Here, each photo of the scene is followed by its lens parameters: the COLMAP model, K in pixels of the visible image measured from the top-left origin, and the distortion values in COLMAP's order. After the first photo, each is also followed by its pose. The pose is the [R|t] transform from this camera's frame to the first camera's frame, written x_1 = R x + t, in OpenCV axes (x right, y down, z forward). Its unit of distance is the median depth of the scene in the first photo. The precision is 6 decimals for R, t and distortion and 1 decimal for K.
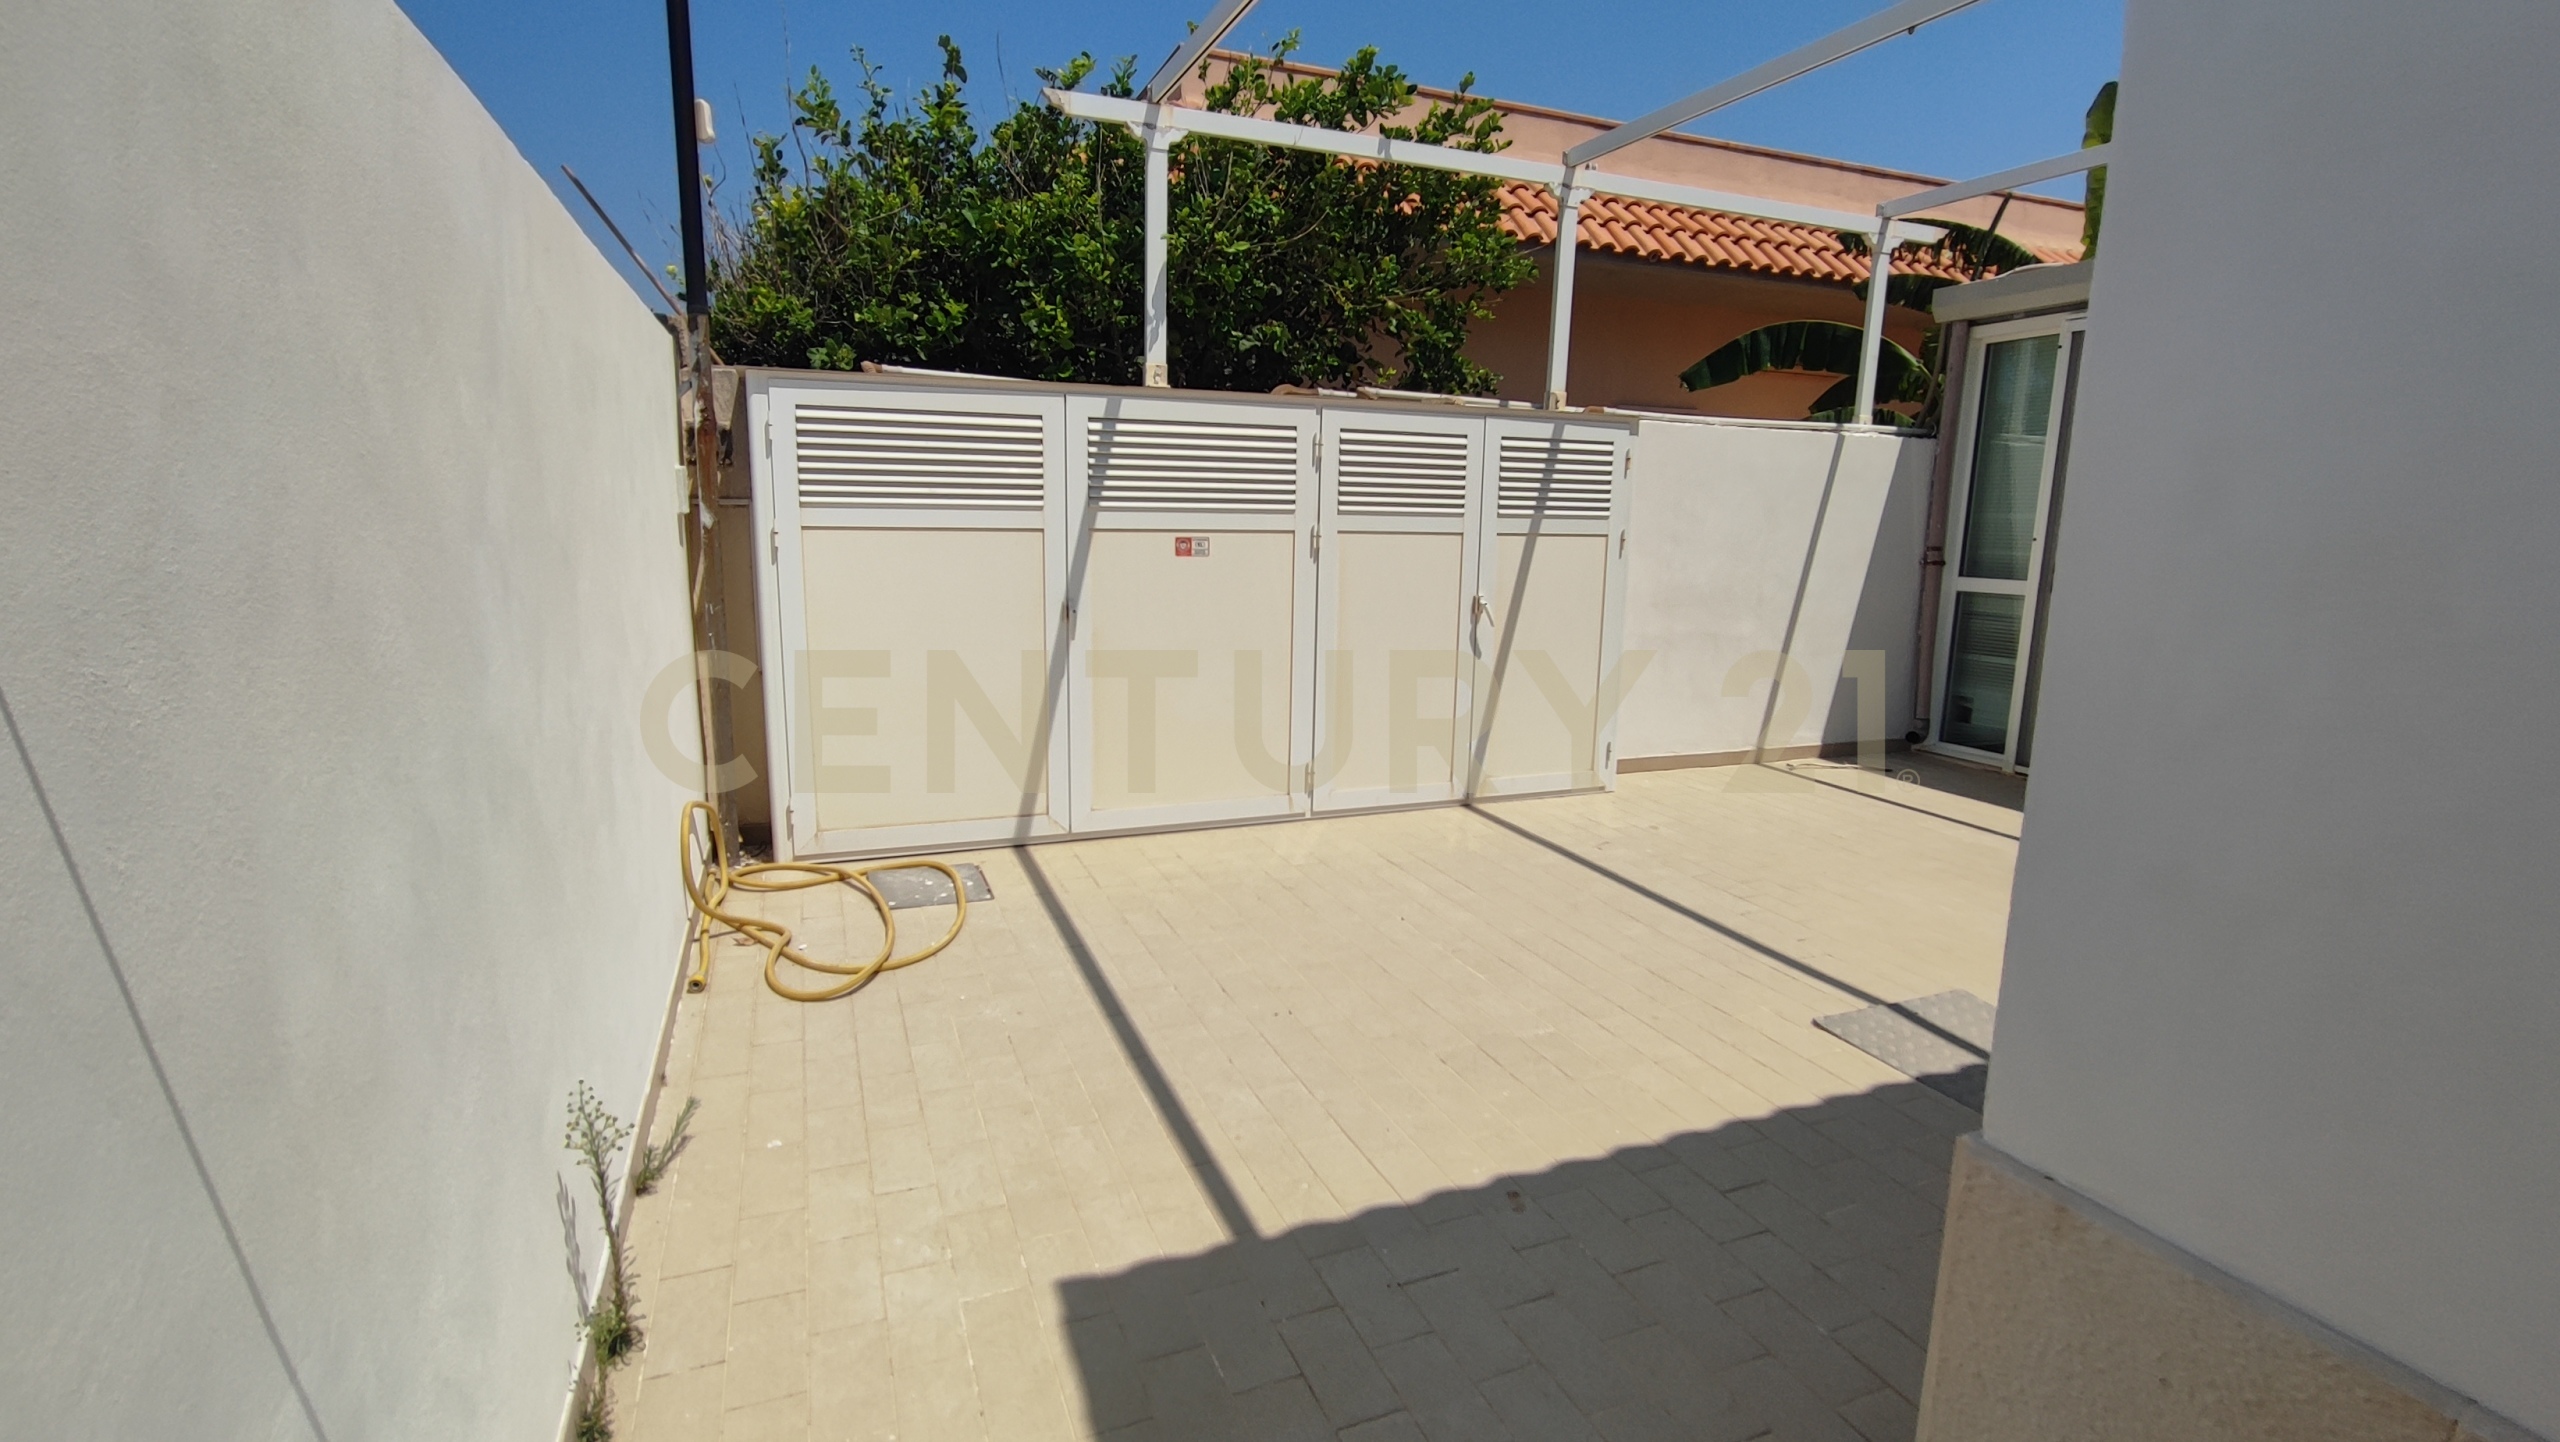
lens RADIAL K [[1163.7, 0, 1271.5], [0, 1163.7, 705.9], [0, 0, 1]] dist [-0.015975, 0.010400]
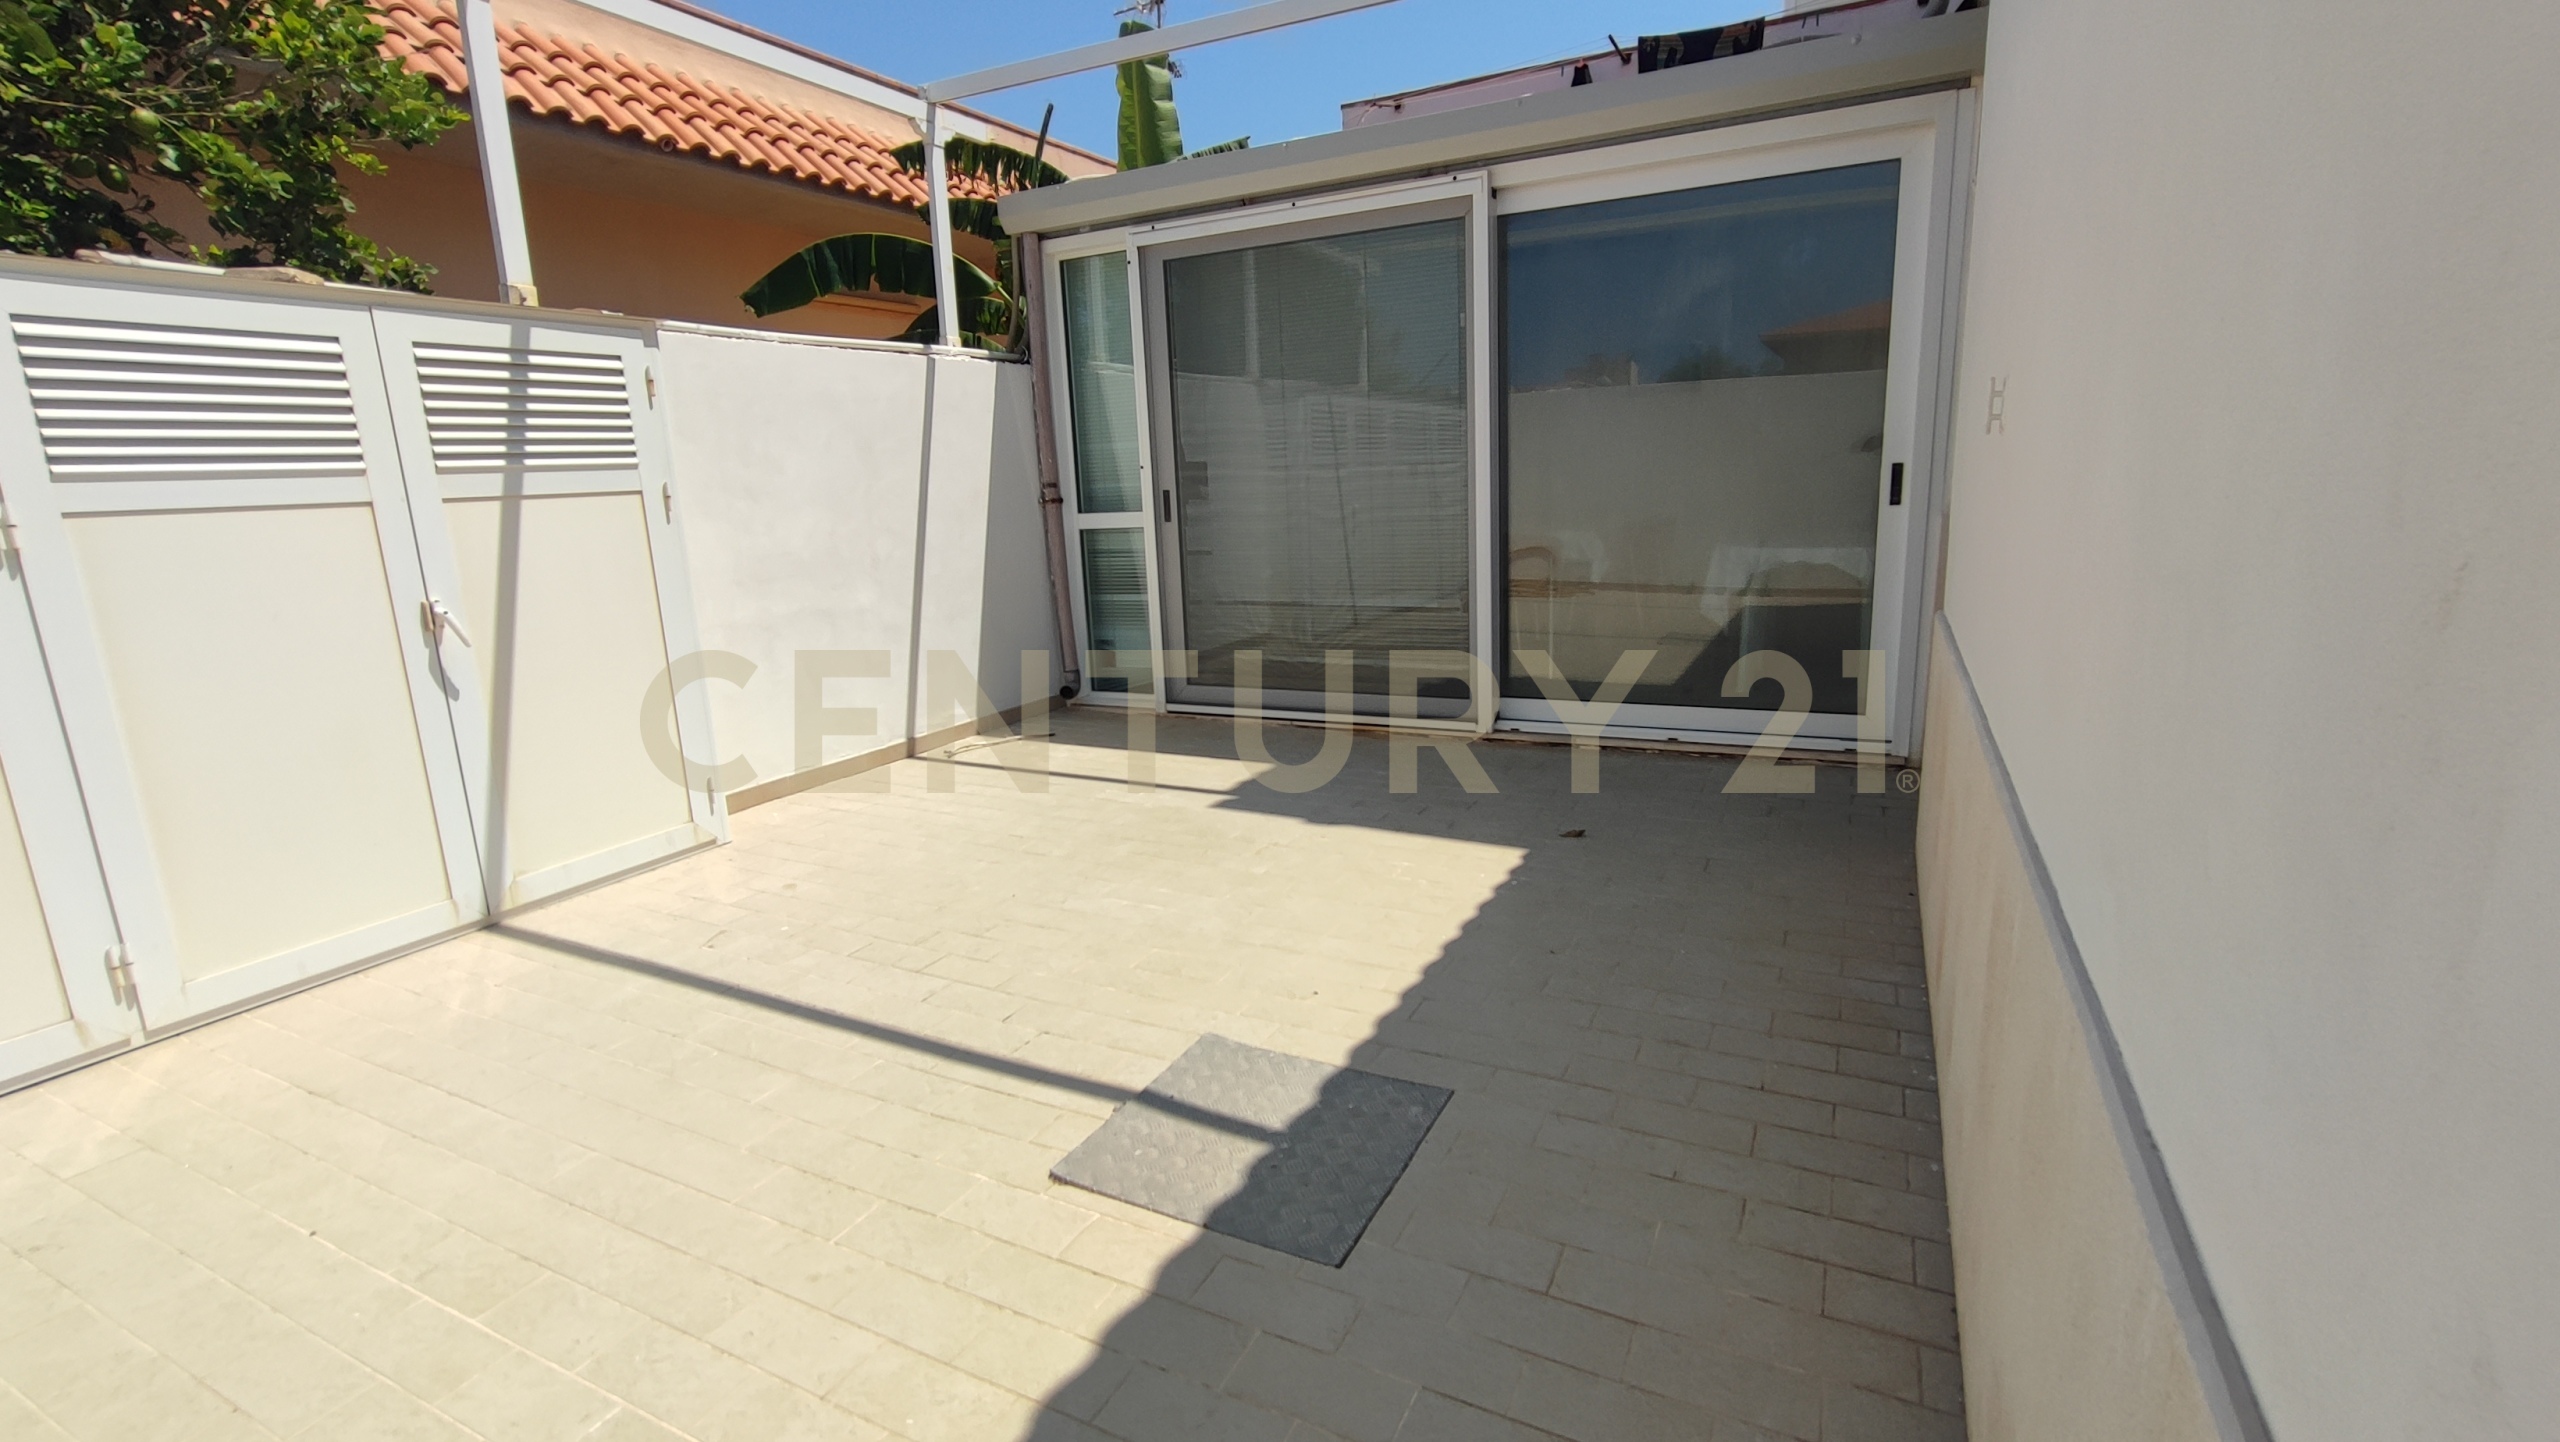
lens RADIAL K [[1163.7, 0, 1280.6], [0, 1163.7, 712.7], [0, 0, 1]] dist [-0.015975, 0.010400]
pose [[0.748509, -0.186605, 0.636328, 0.101514], [0.165786, 0.981777, 0.092895, -0.016102], [-0.642067, 0.035961, 0.765805, 0.209339]]
